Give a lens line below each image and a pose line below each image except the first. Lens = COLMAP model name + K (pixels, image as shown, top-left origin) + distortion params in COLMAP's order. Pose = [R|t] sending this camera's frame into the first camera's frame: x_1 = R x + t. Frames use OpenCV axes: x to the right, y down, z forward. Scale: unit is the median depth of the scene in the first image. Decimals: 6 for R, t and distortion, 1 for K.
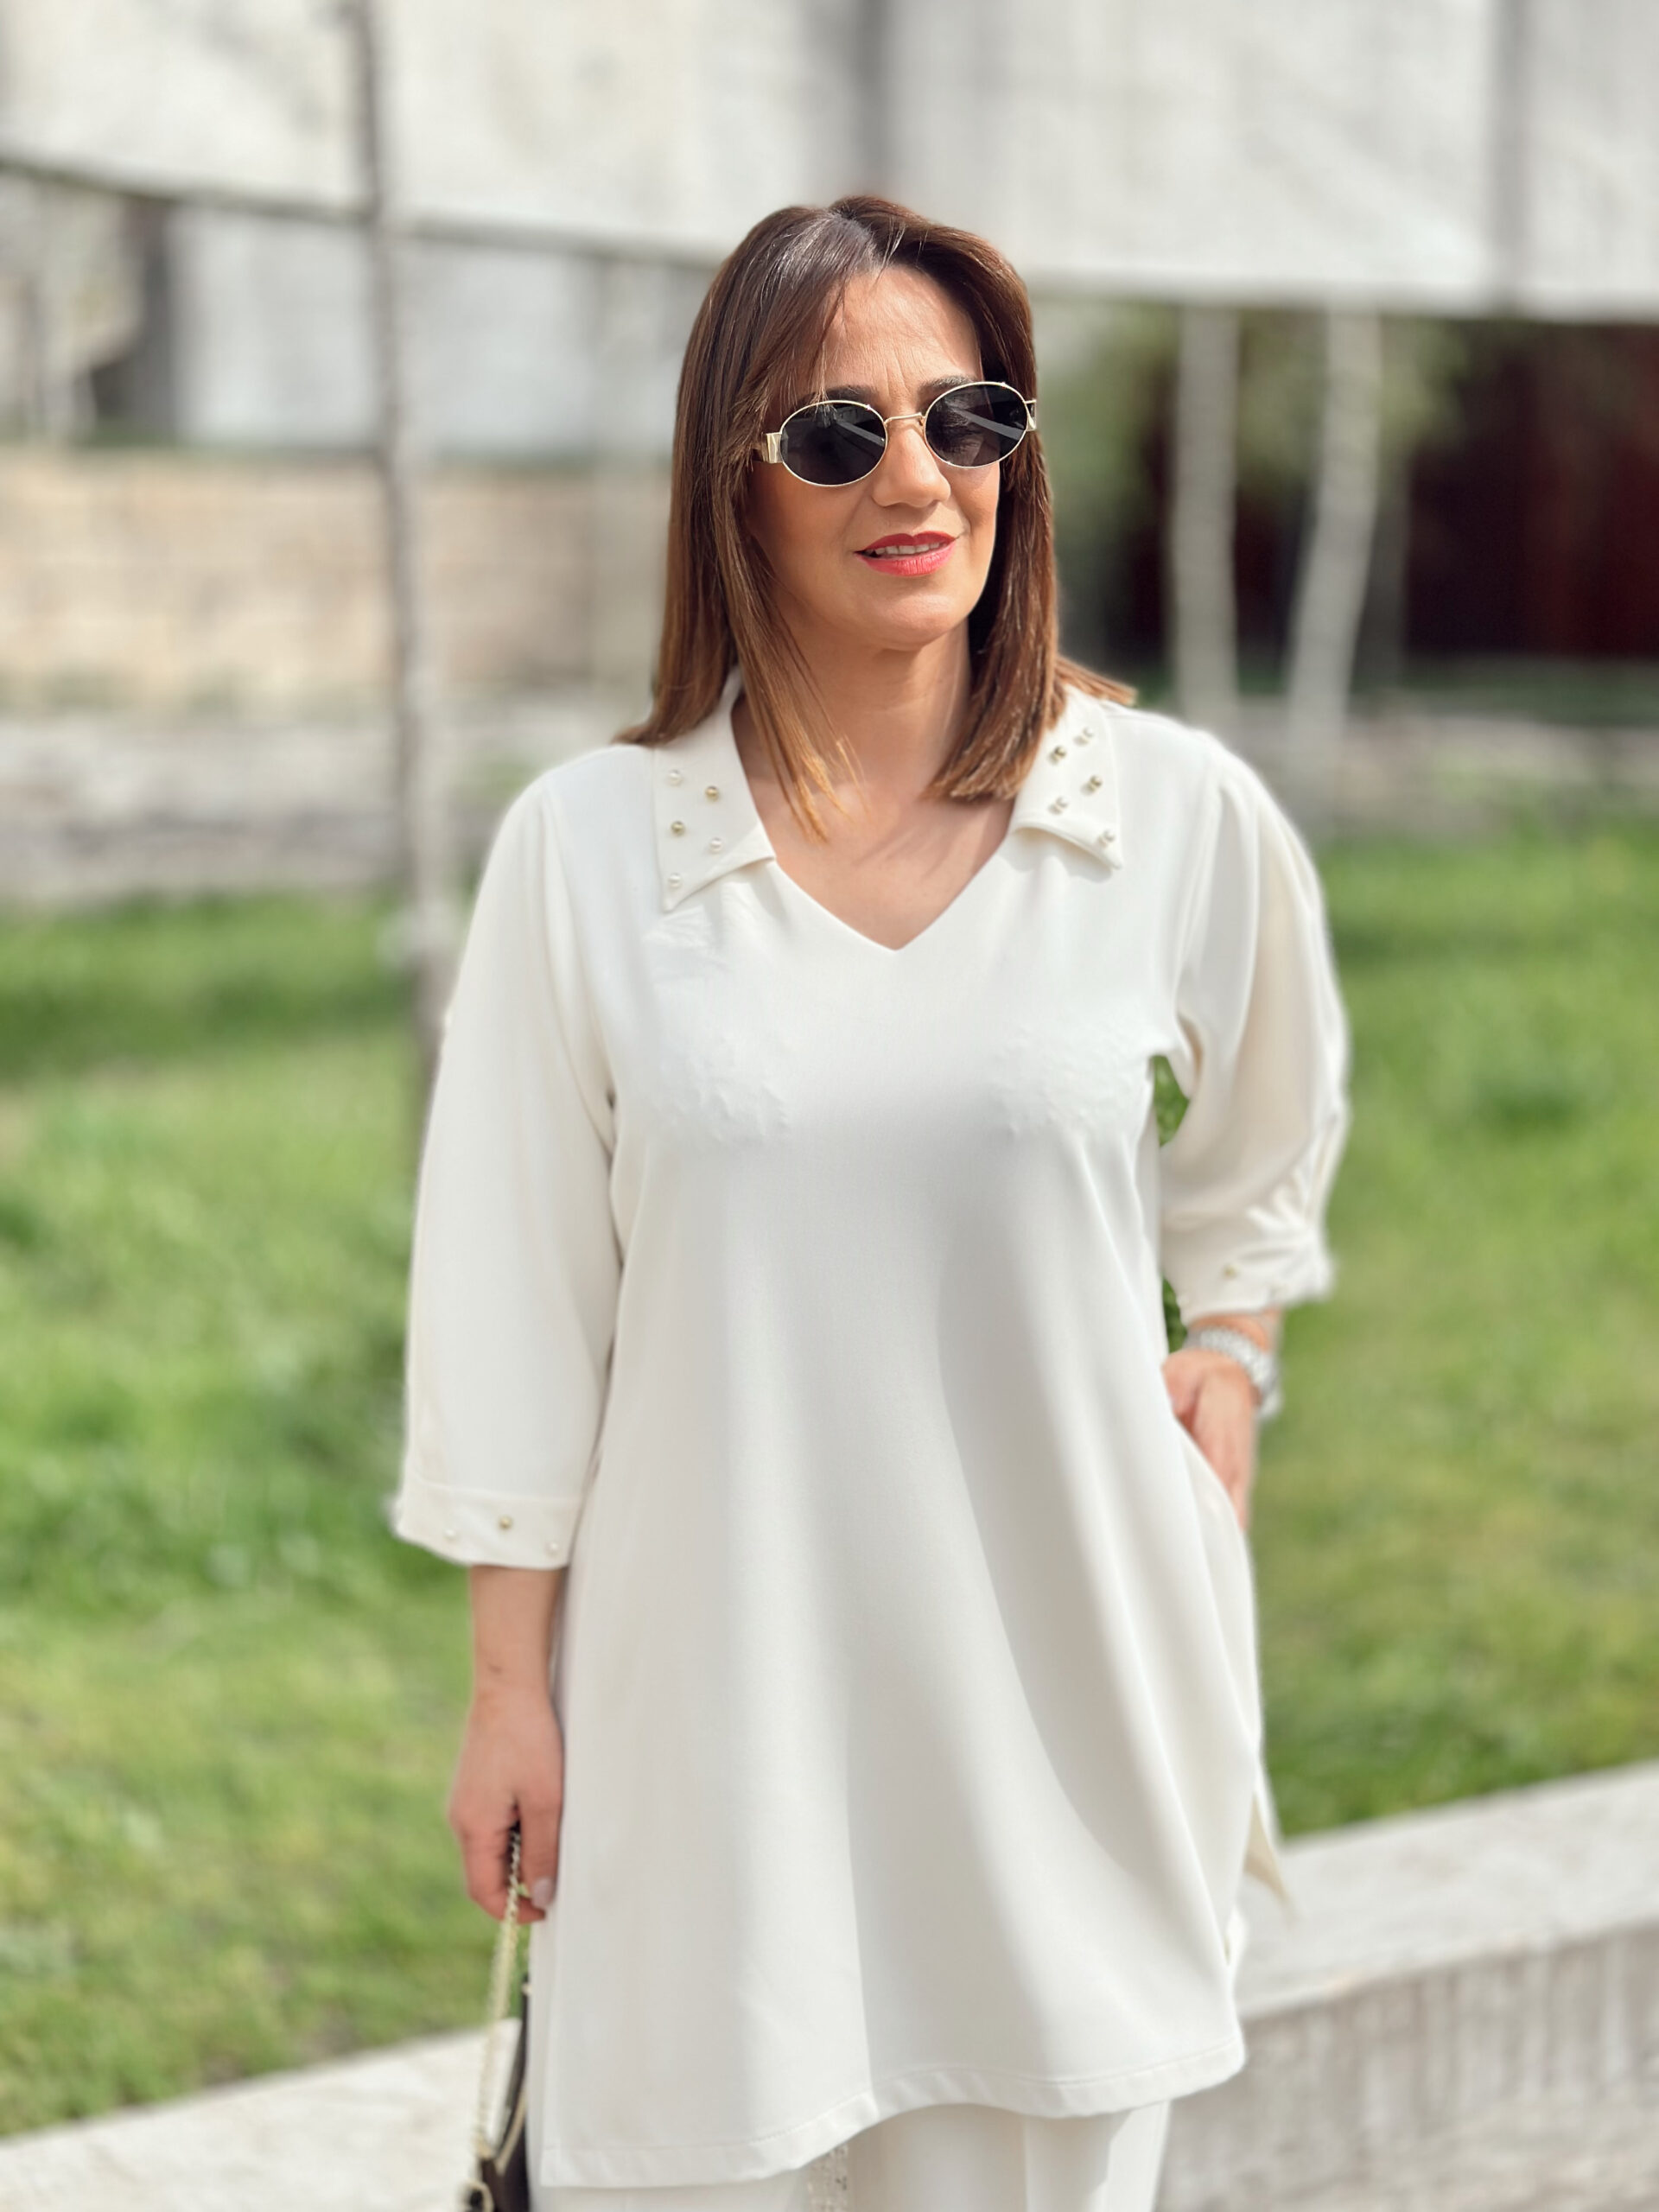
lens RADIAL K [[3021.6, 0, 852.9], [0, 3021.6, 1163.7], [0, 0, 1]] dist [0.217343, -0.522851]
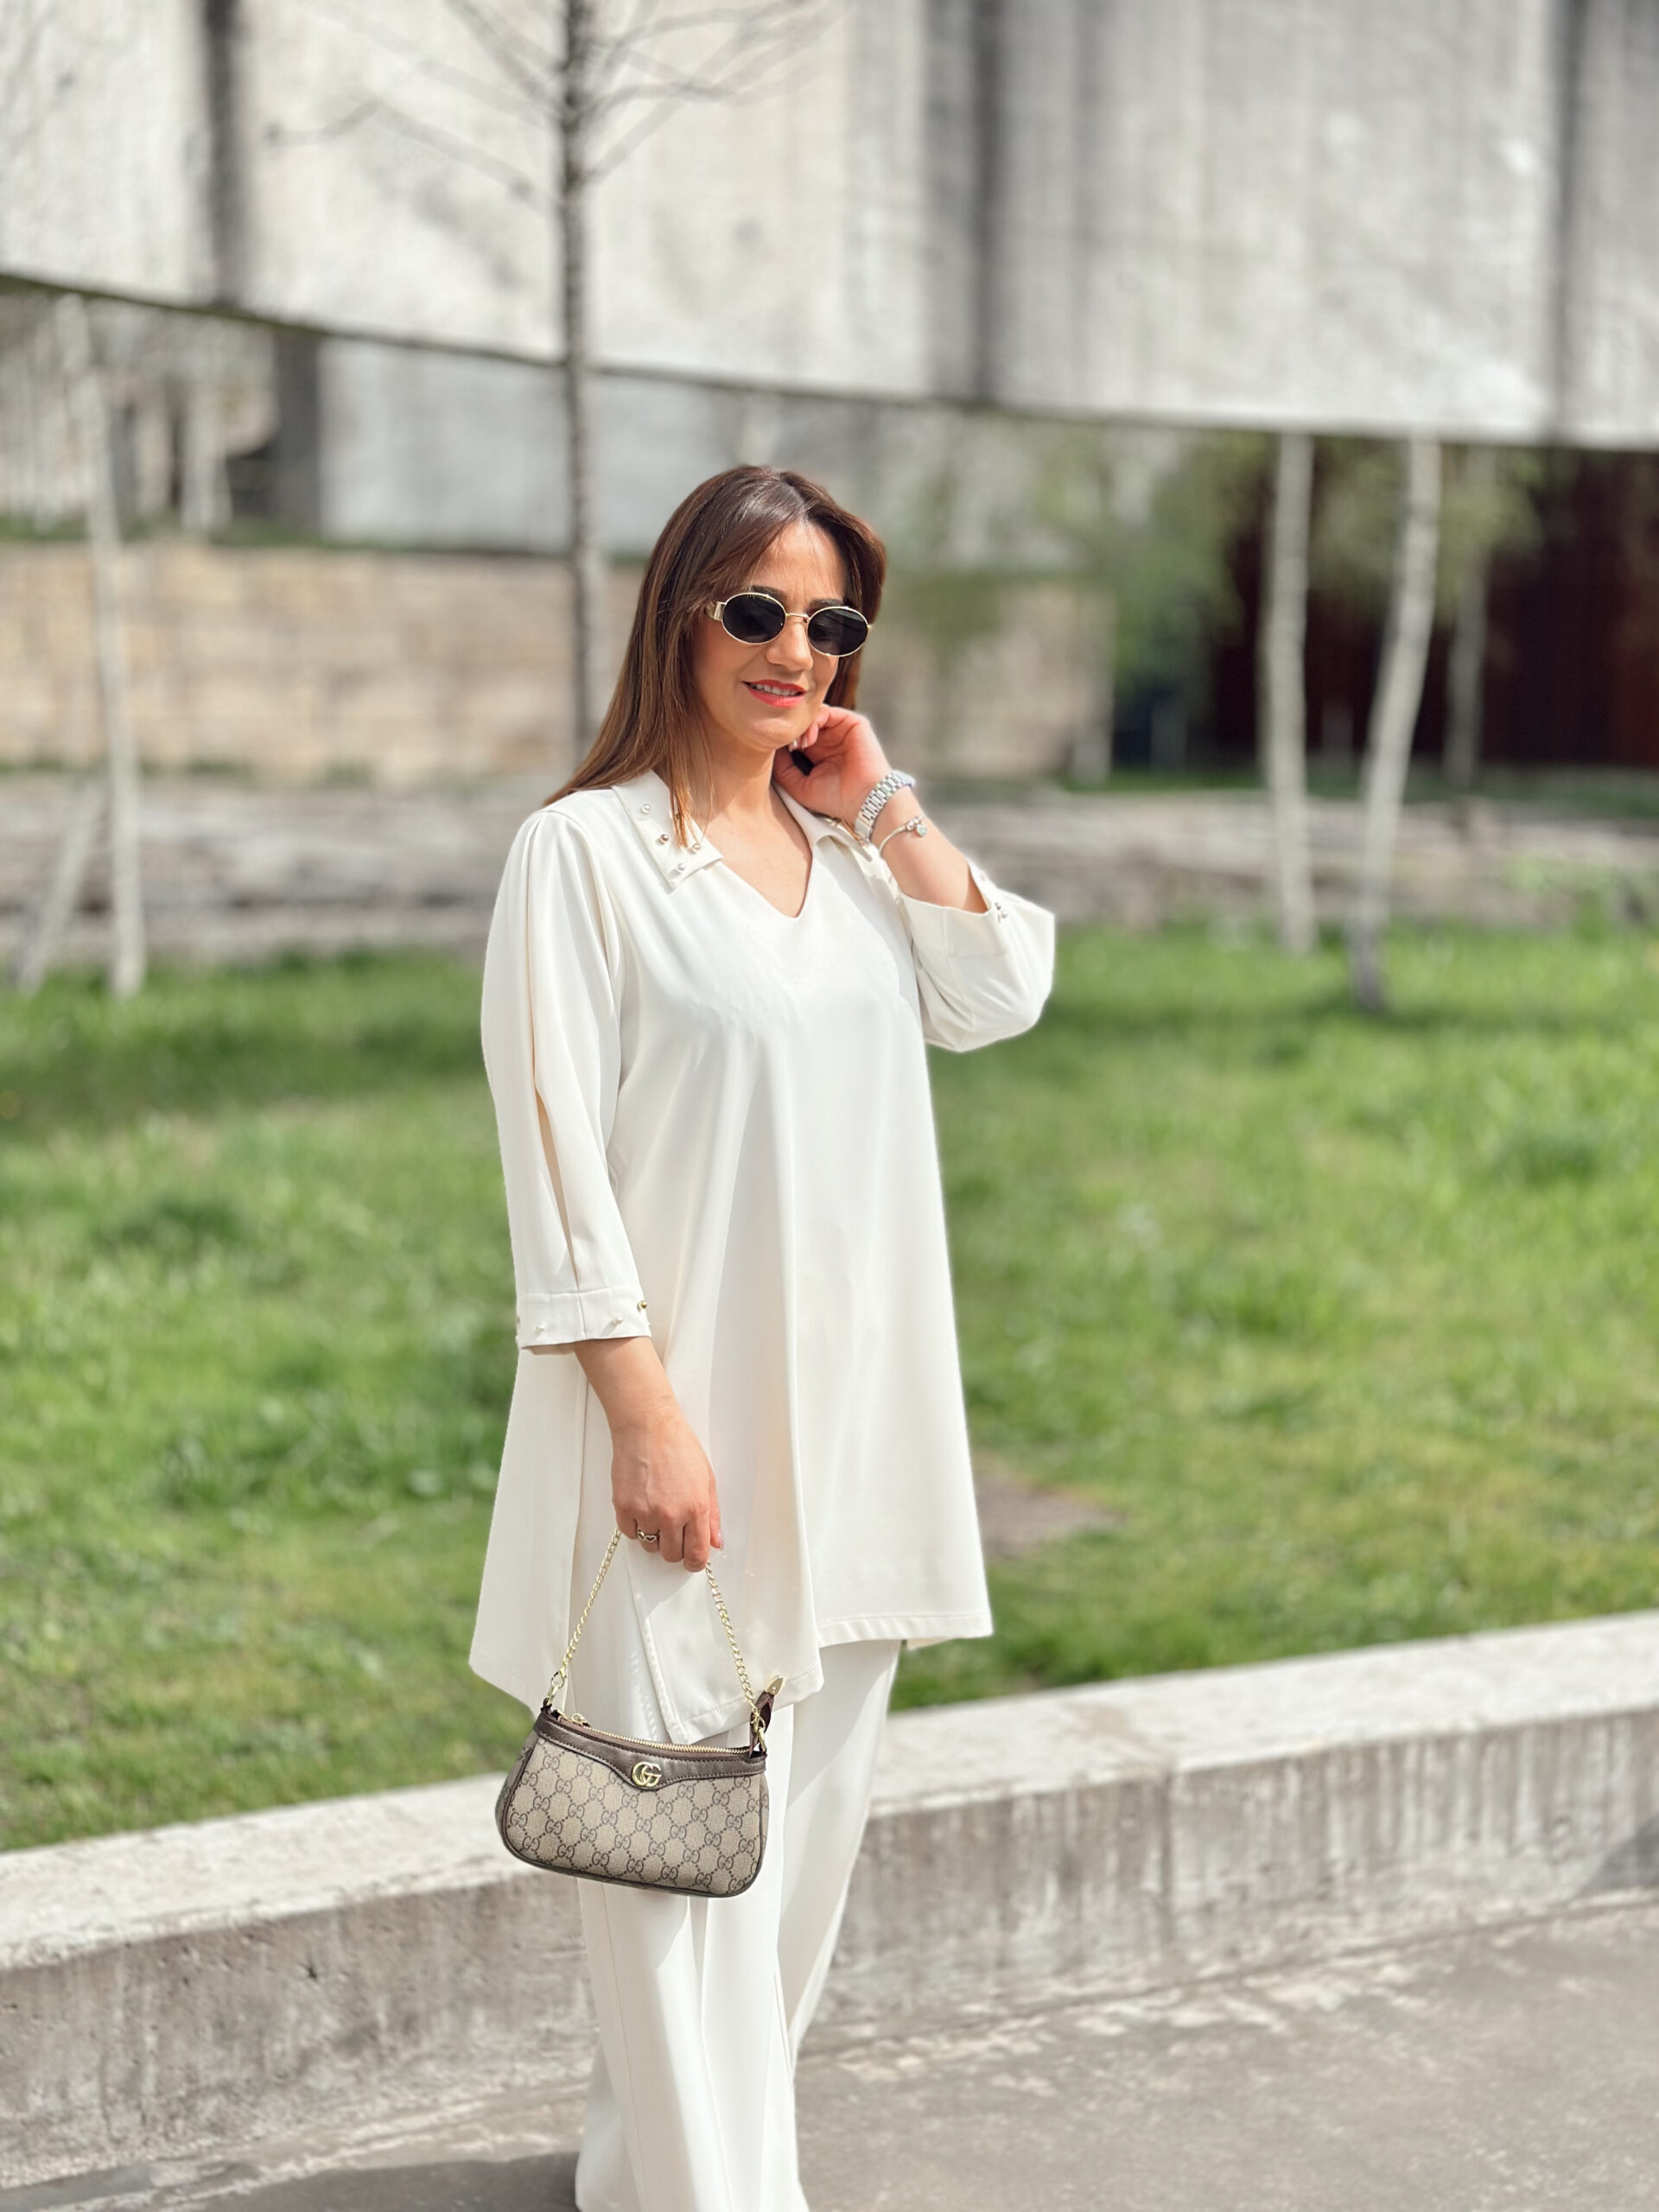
lens RADIAL K [[3018.7, 0, 826.2], [0, 3018.7, 1145.6], [0, 0, 1]] dist [0.209271, -0.489813]
pose [[0.998976, 0.024322, -0.038140, -0.002970], [-0.025644, 0.999074, -0.034560, 0.033489], [0.037264, 0.035502, 0.998675, -0.182381]]
